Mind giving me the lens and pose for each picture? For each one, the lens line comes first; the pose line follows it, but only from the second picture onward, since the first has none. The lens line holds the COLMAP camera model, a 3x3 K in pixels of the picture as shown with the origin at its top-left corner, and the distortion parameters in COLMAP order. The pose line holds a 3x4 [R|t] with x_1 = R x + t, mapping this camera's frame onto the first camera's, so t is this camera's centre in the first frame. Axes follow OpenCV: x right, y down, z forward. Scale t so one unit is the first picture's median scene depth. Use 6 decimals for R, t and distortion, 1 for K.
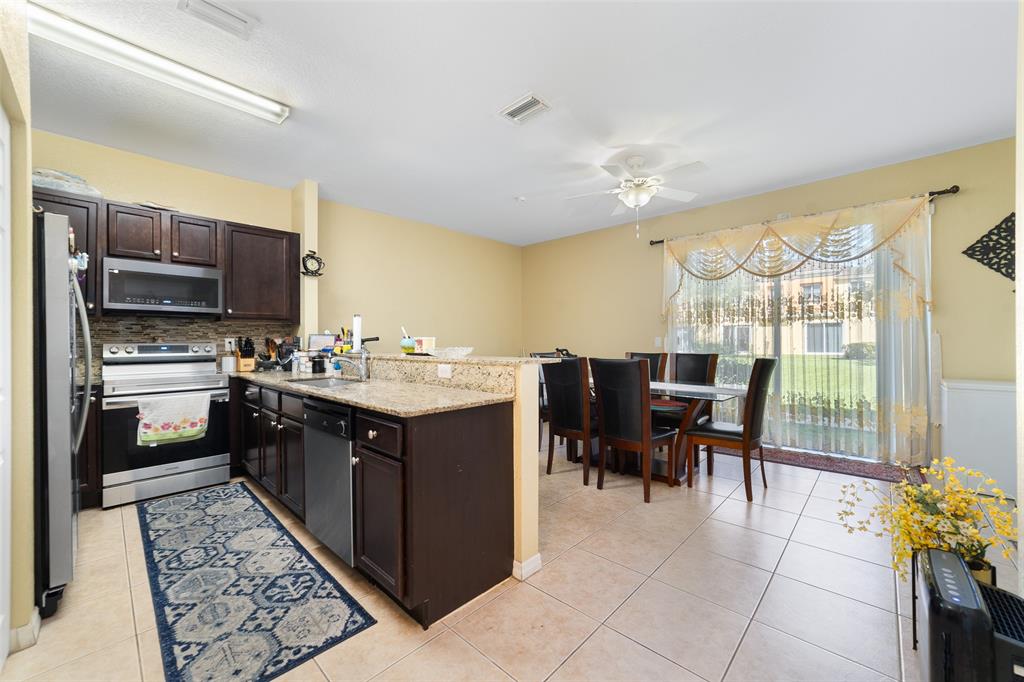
lens RADIAL K [[426.9, 0, 512.0], [0, 426.9, 341.0], [0, 0, 1]] dist [-0.017917, -0.000131]
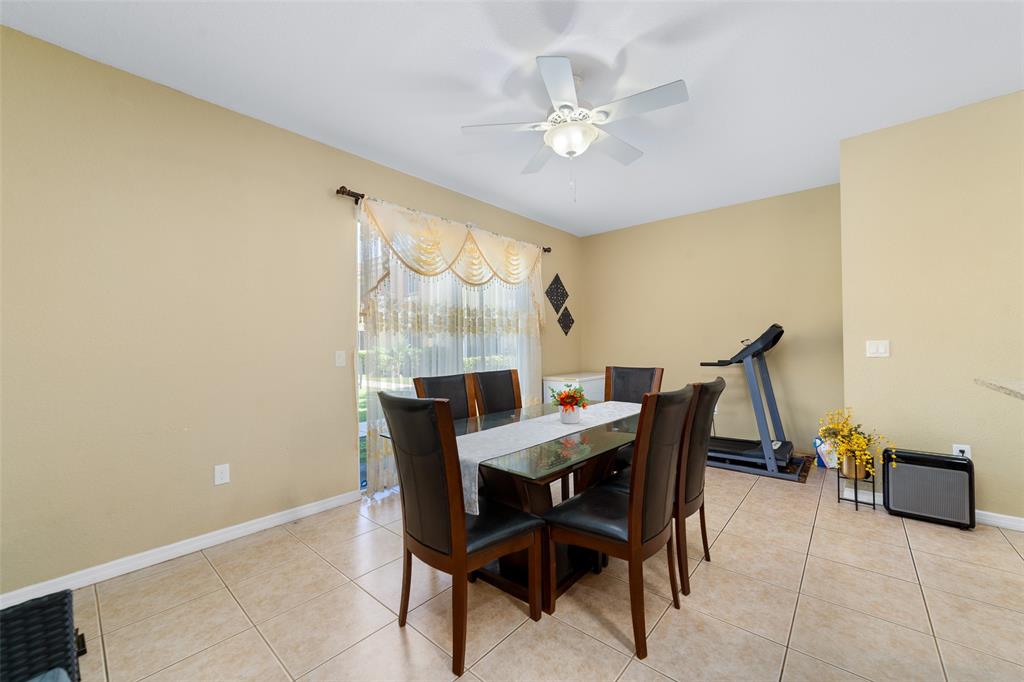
lens RADIAL K [[405.2, 0, 502.4], [0, 405.2, 339.6], [0, 0, 1]] dist [0.019756, -0.000068]
pose [[-0.067037, 0.020444, 0.997541, -0.542898], [0.013188, 0.999721, -0.019602, -0.021212], [-0.997663, 0.011842, -0.067288, 1.828509]]
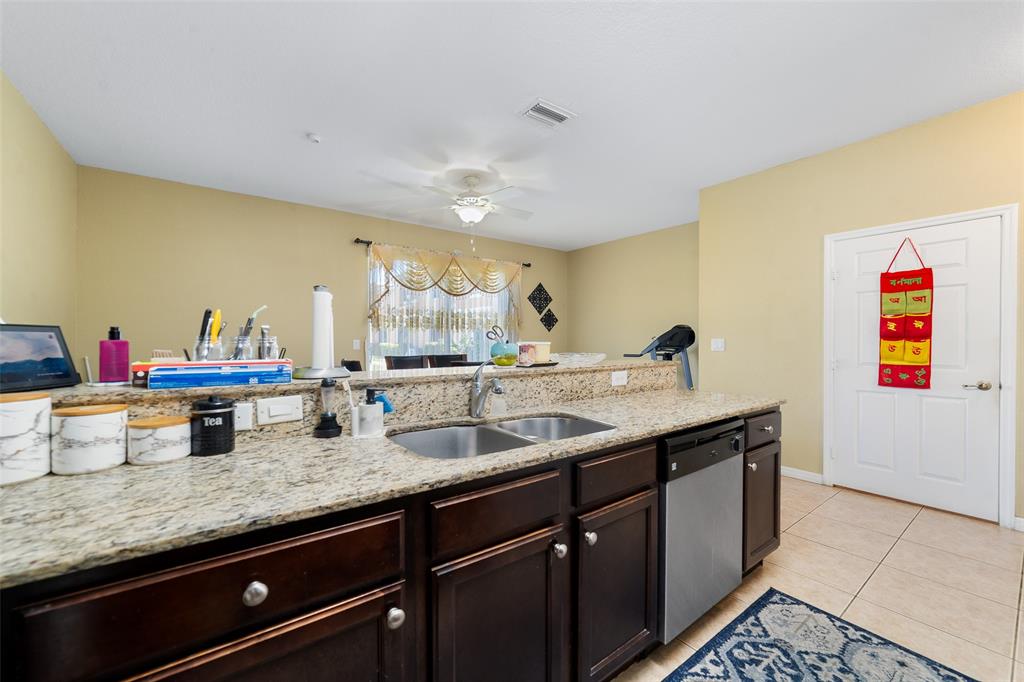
lens RADIAL K [[406.0, 0, 512.0], [0, 406.0, 341.0], [0, 0, 1]] dist [-0.003331, 0.000079]
pose [[0.127429, 0.002440, 0.991845, -1.172436], [-0.003854, 0.999991, -0.001965, -0.011293], [-0.991840, -0.003572, 0.127437, 1.207663]]
